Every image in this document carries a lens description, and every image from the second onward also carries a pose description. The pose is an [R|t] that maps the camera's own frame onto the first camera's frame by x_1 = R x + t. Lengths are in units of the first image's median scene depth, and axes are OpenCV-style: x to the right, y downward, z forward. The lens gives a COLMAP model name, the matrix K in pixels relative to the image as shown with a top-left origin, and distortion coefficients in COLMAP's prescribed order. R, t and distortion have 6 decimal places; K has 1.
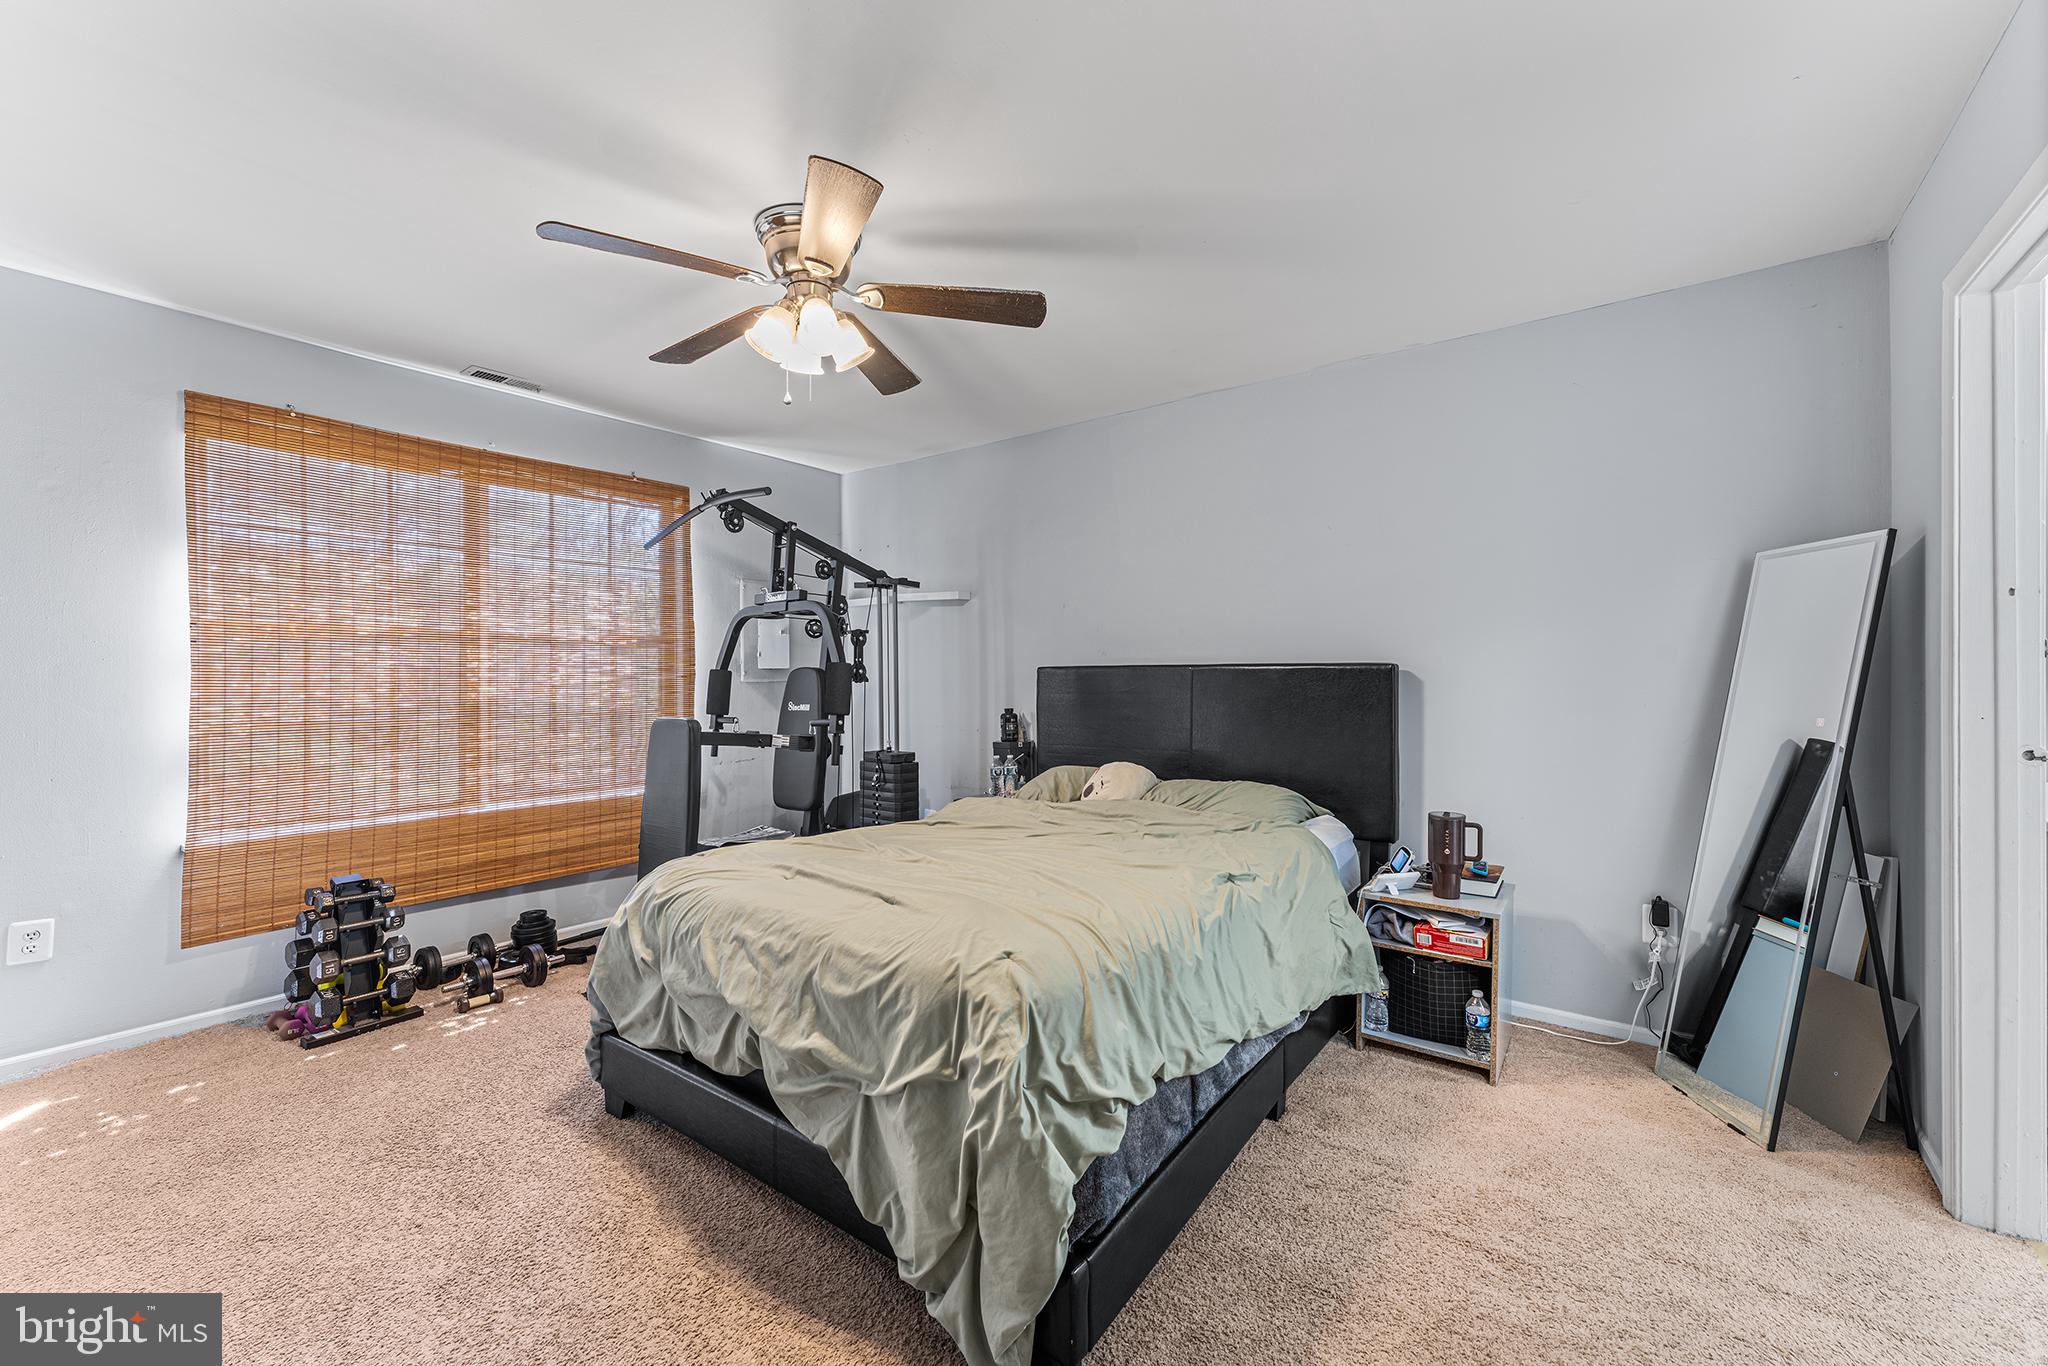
lens RADIAL K [[829.4, 0, 1009.5], [0, 829.4, 676.0], [0, 0, 1]] dist [0.000361, 0.000101]
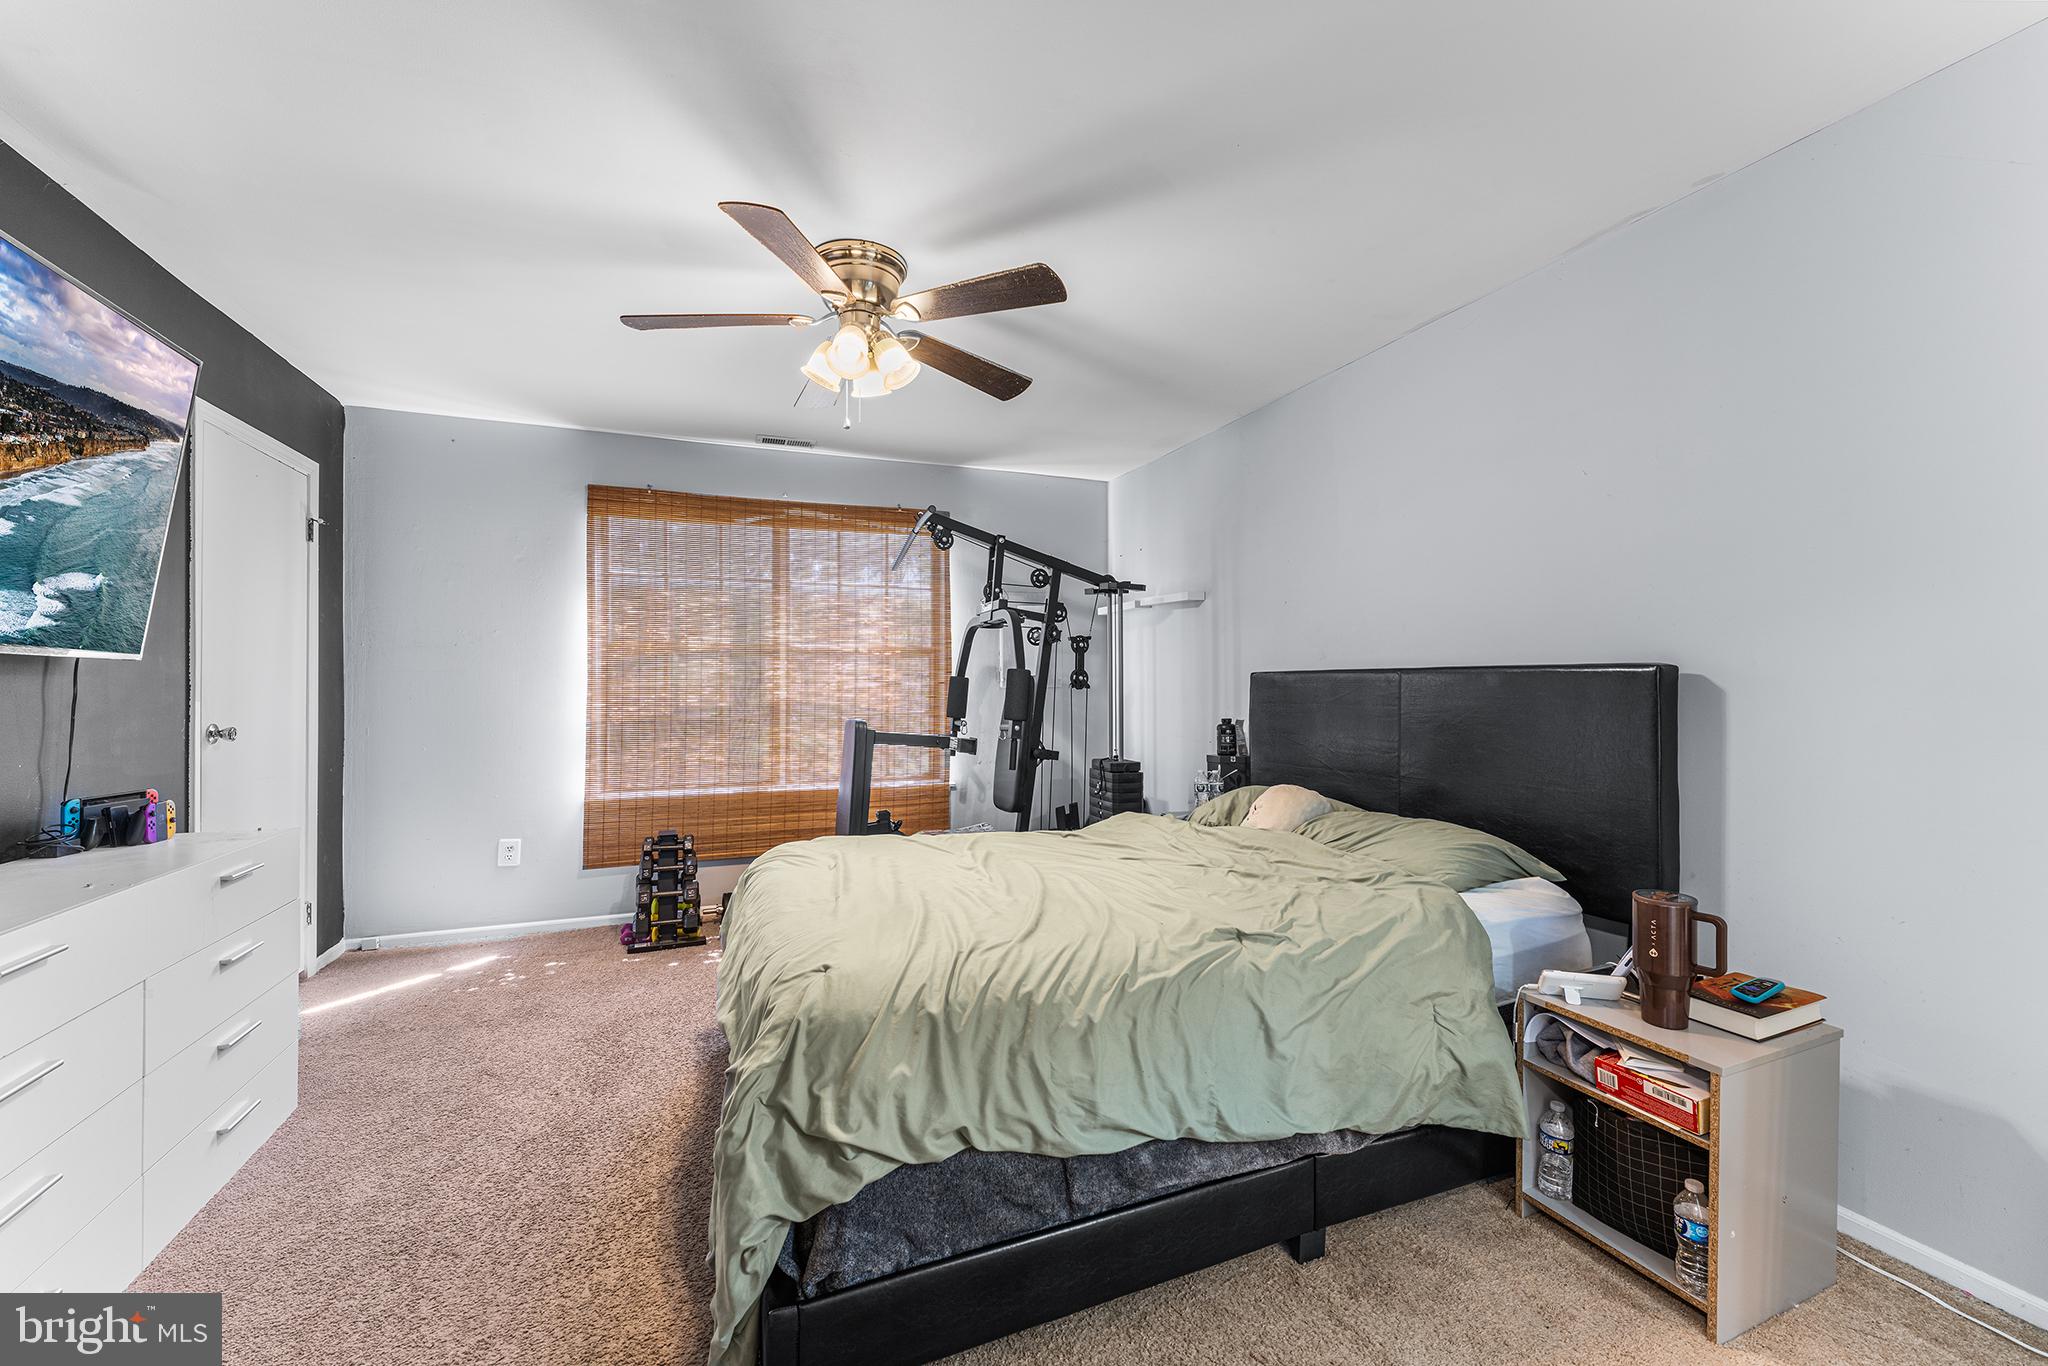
lens RADIAL K [[822.2, 0, 1024.0], [0, 822.2, 683.0], [0, 0, 1]] dist [0.000102, 0.000168]
pose [[0.851340, 0.001337, -0.524613, 0.403803], [-0.001837, 0.999998, -0.000433, 0.001576], [0.524611, 0.001332, 0.851341, 0.176363]]
